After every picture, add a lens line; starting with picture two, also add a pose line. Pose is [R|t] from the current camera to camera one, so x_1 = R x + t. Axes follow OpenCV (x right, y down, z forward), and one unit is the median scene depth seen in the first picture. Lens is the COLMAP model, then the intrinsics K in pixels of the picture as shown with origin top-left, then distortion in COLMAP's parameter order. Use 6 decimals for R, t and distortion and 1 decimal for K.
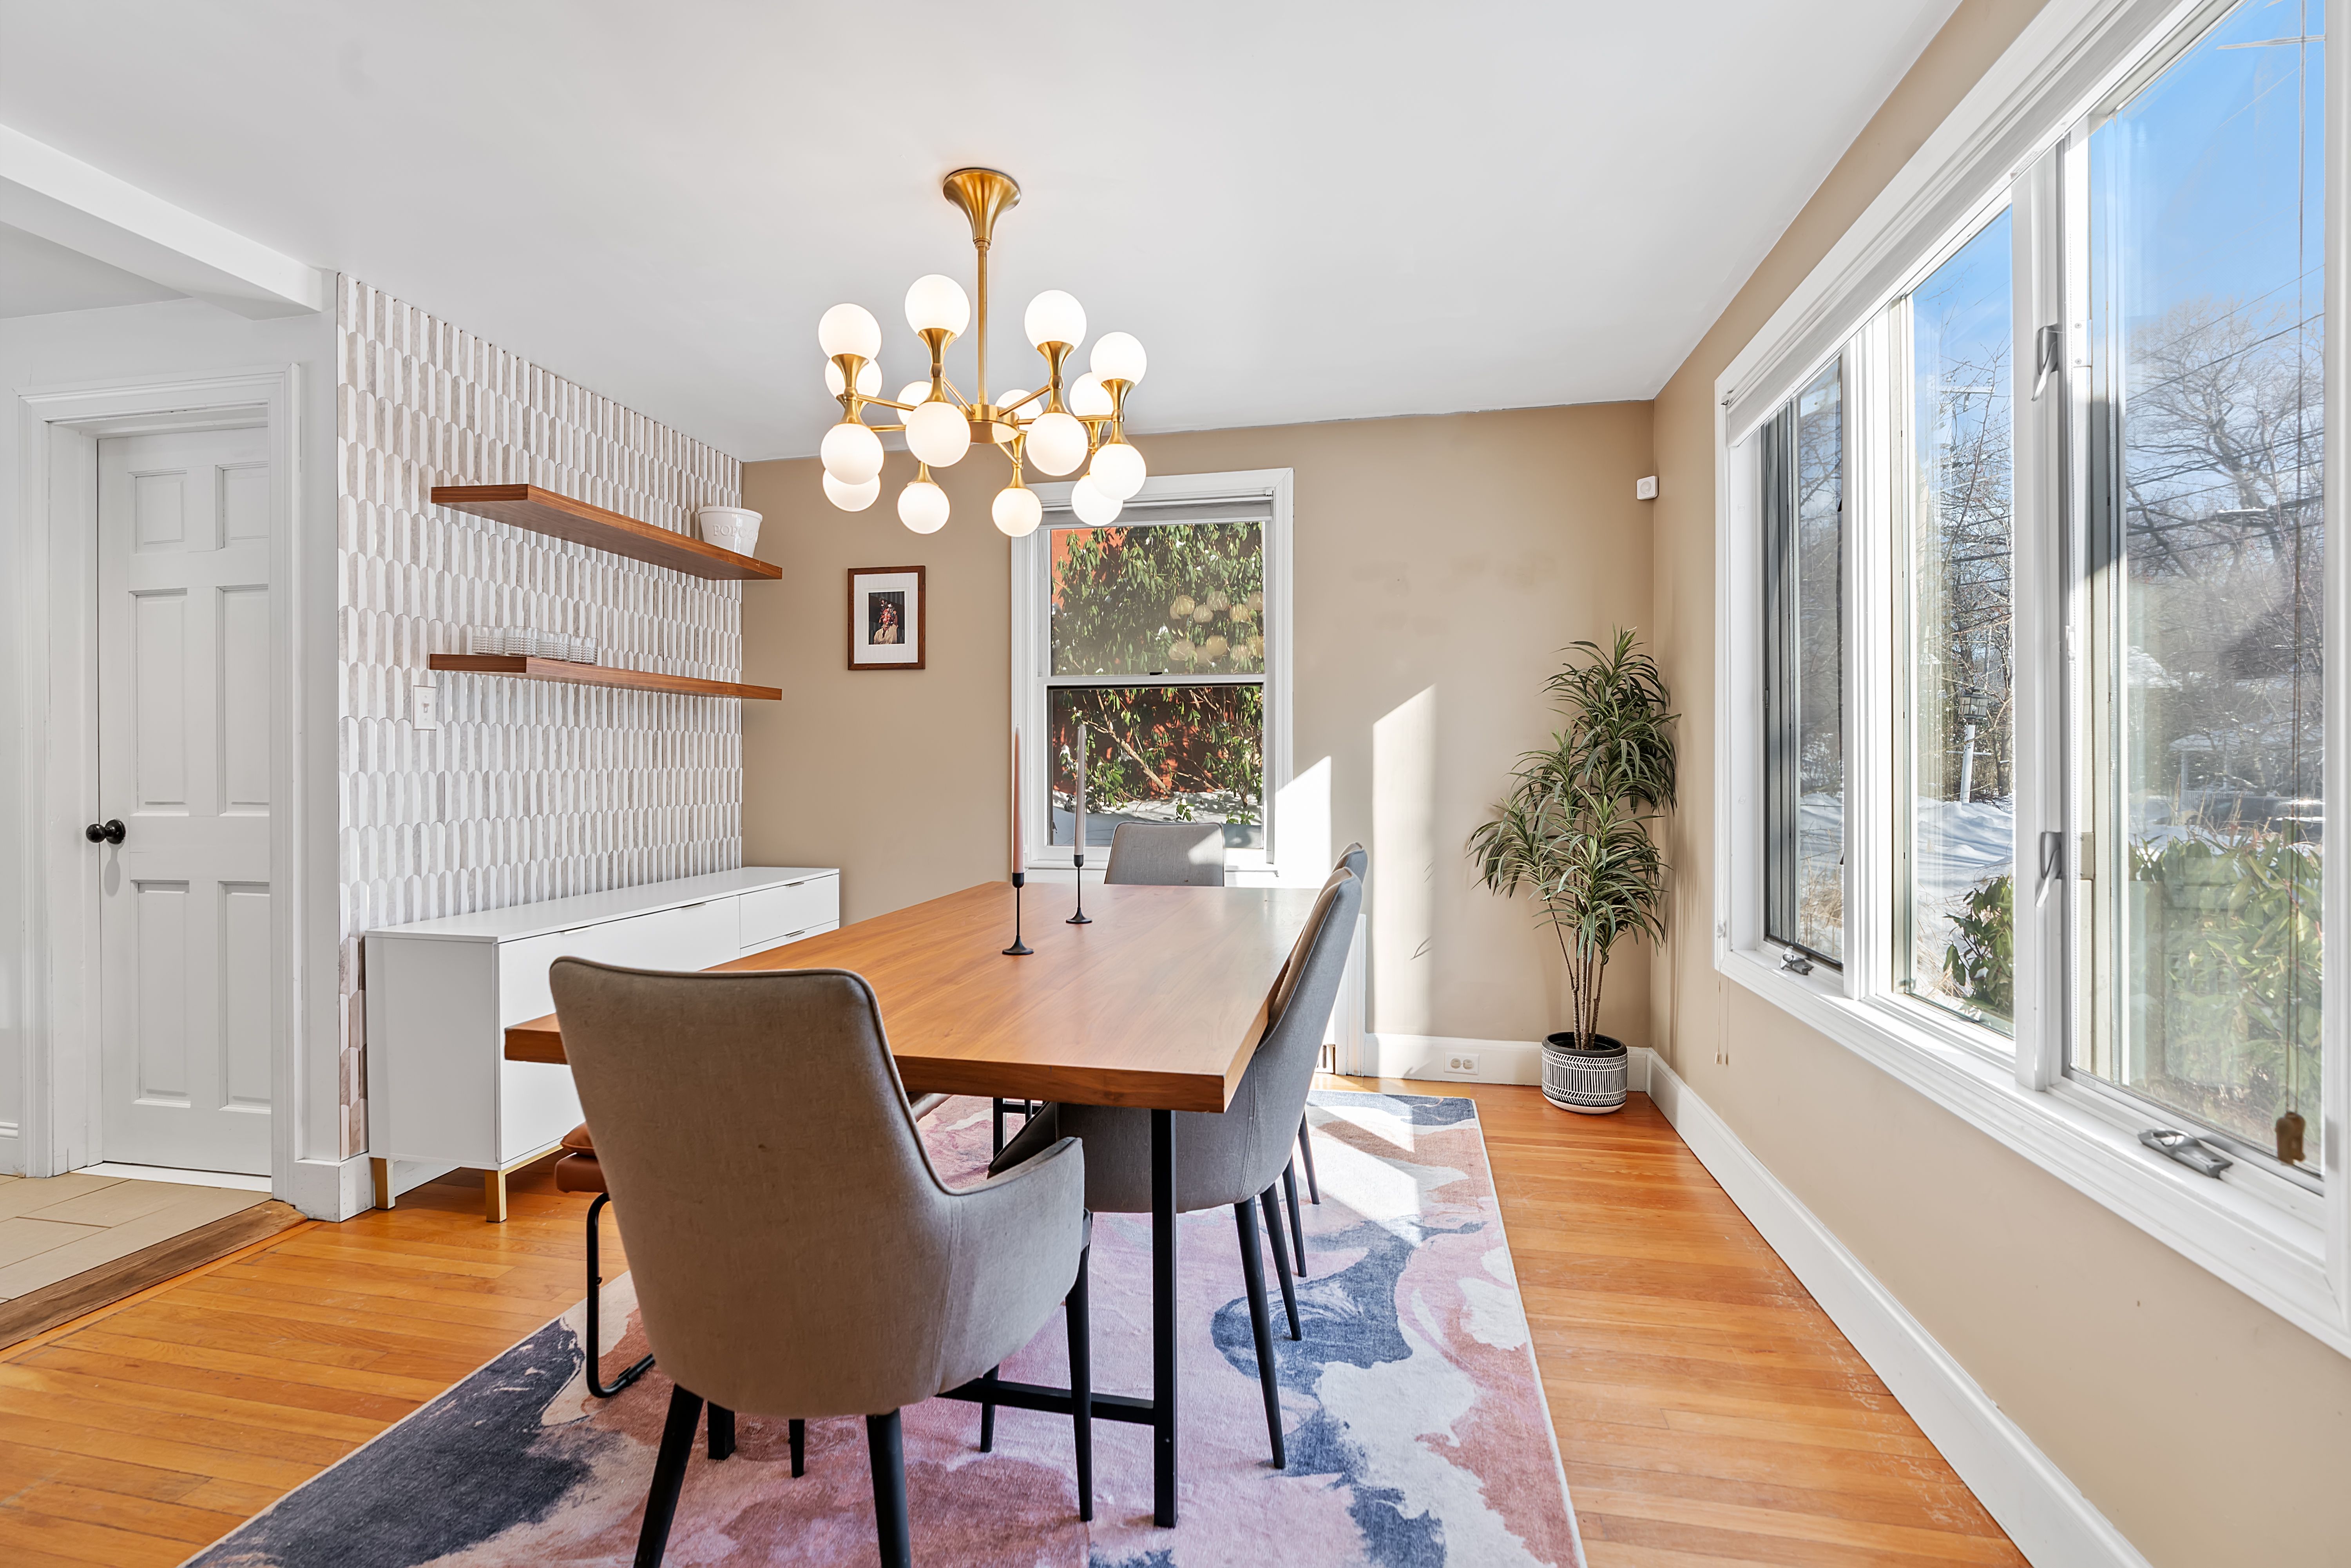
lens RADIAL K [[1059.3, 0, 1177.7], [0, 1059.3, 772.5], [0, 0, 1]] dist [-0.000241, 0.001110]
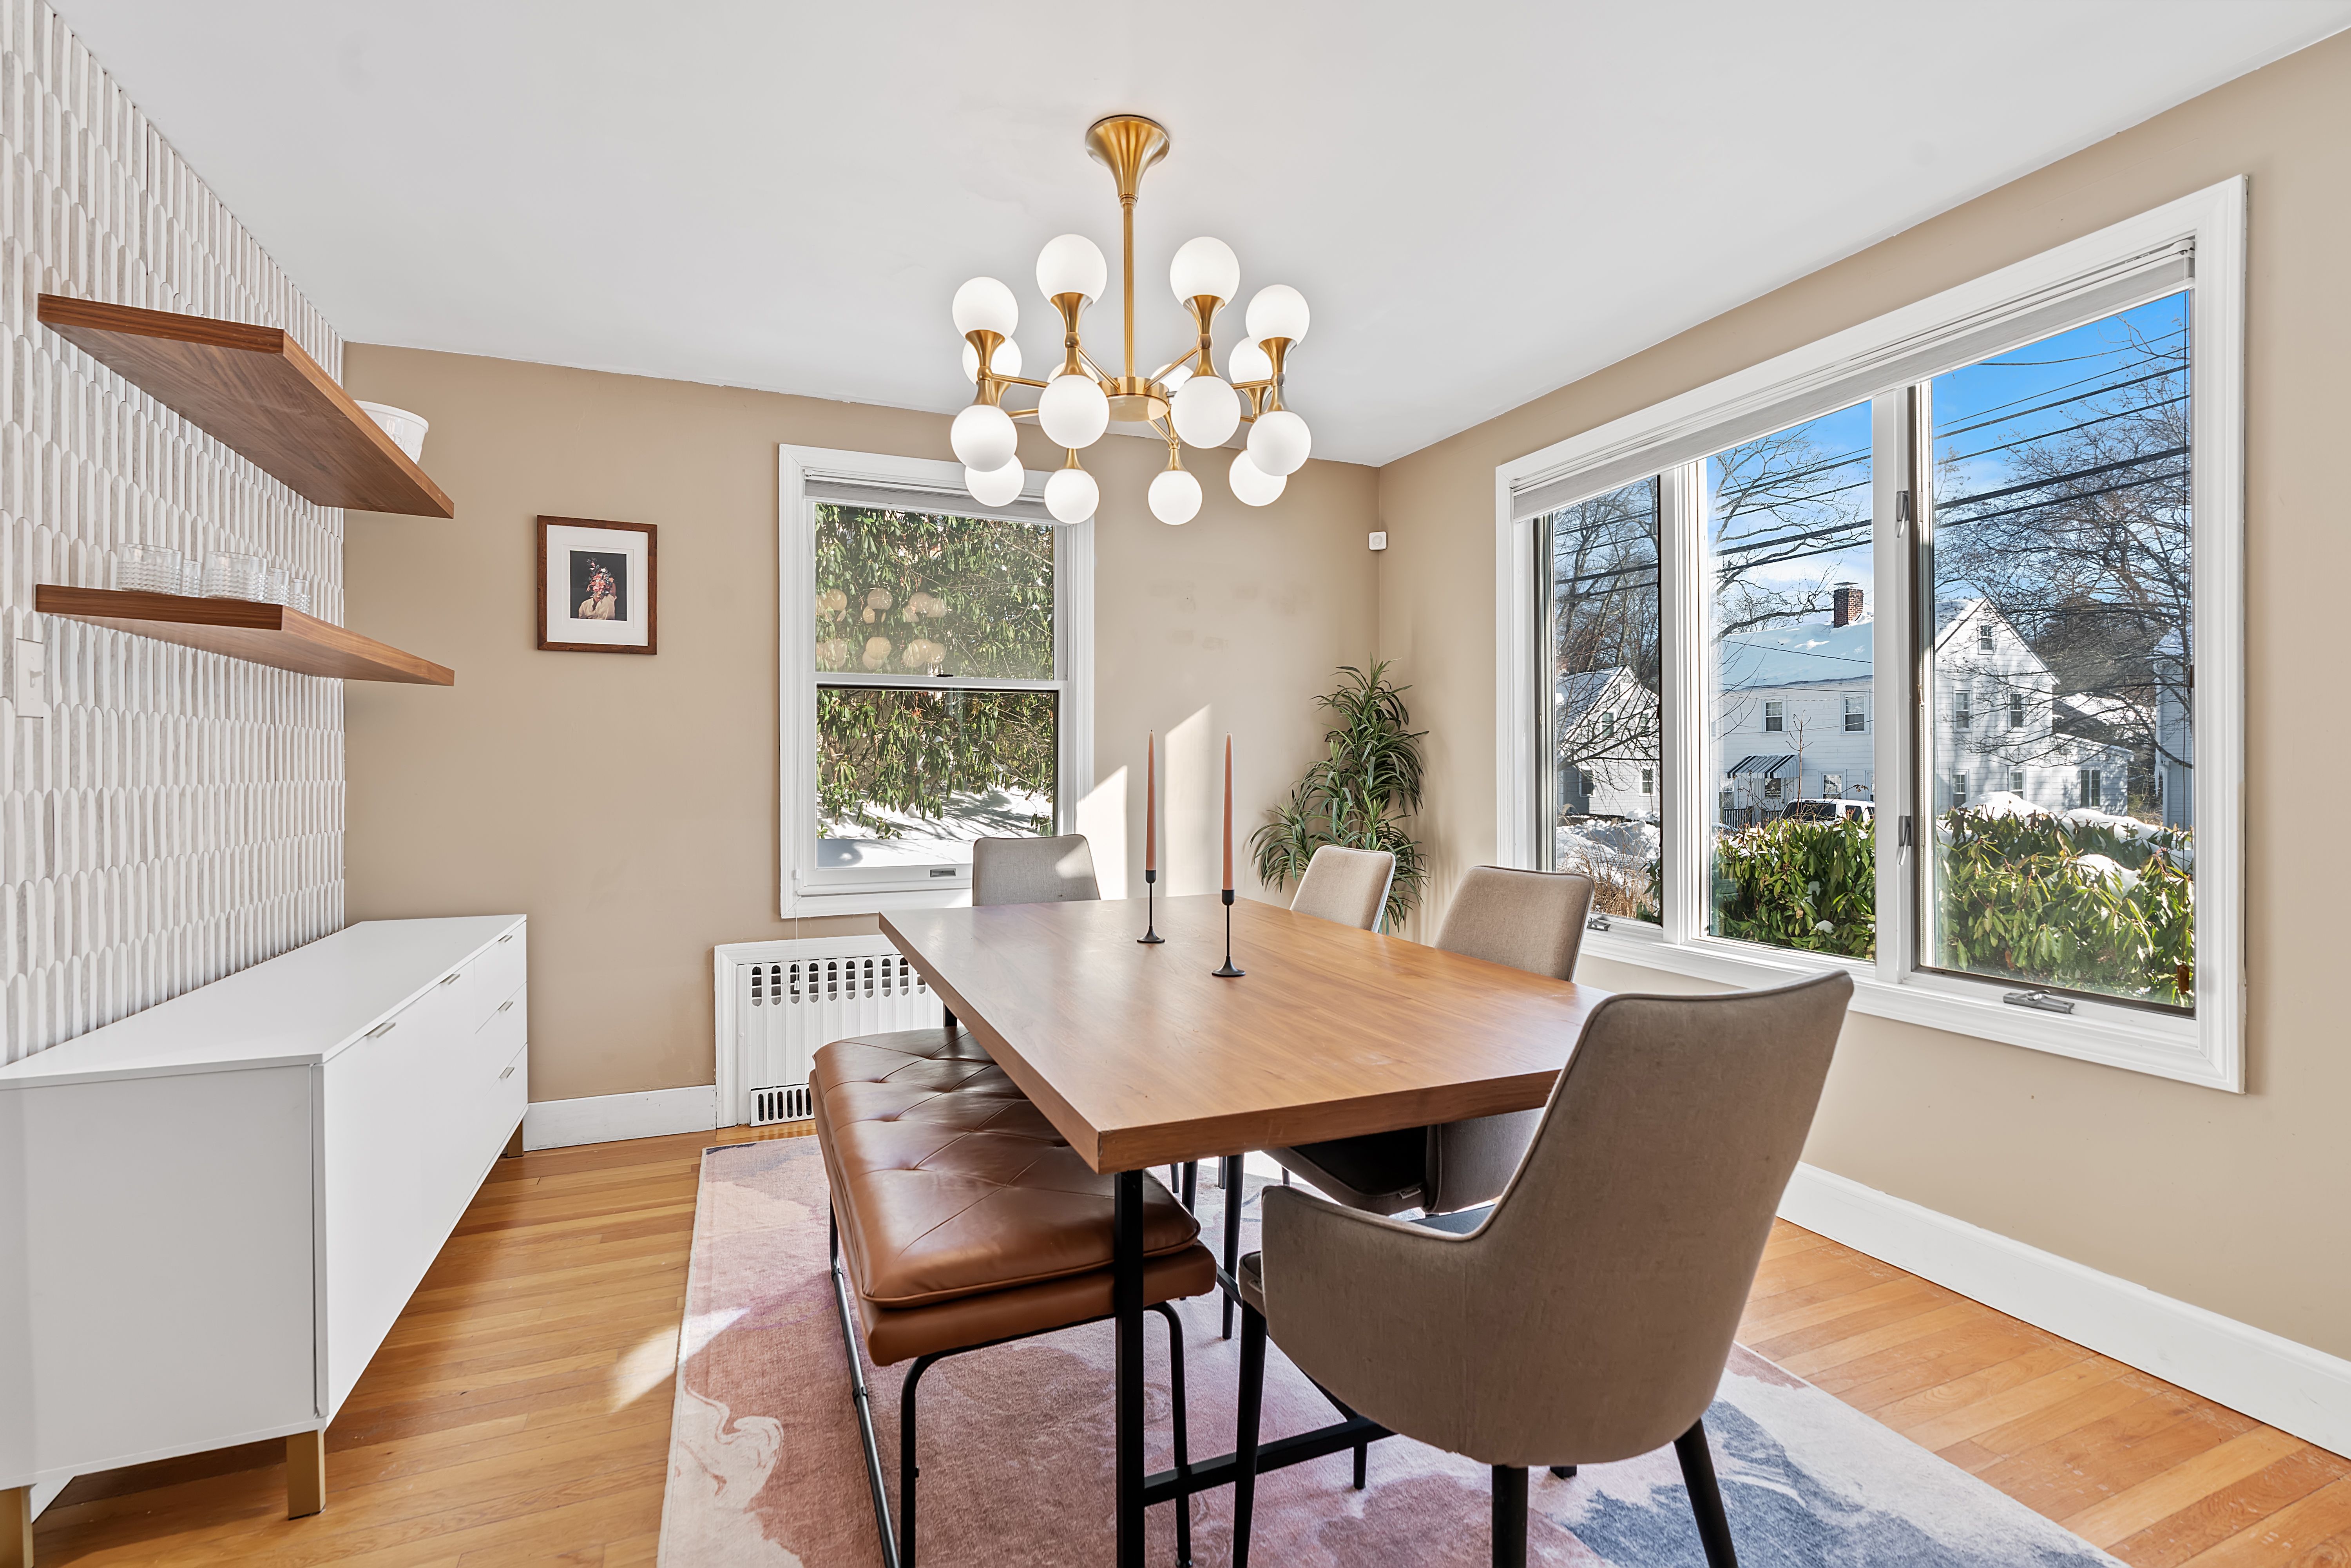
lens RADIAL K [[1059.3, 0, 1185.9], [0, 1059.3, 776.6], [0, 0, 1]] dist [-0.000241, 0.001110]
pose [[0.824834, -0.004272, 0.565359, -0.435181], [0.007302, 0.999969, -0.003098, -0.001564], [-0.565328, 0.006684, 0.824839, 0.149302]]
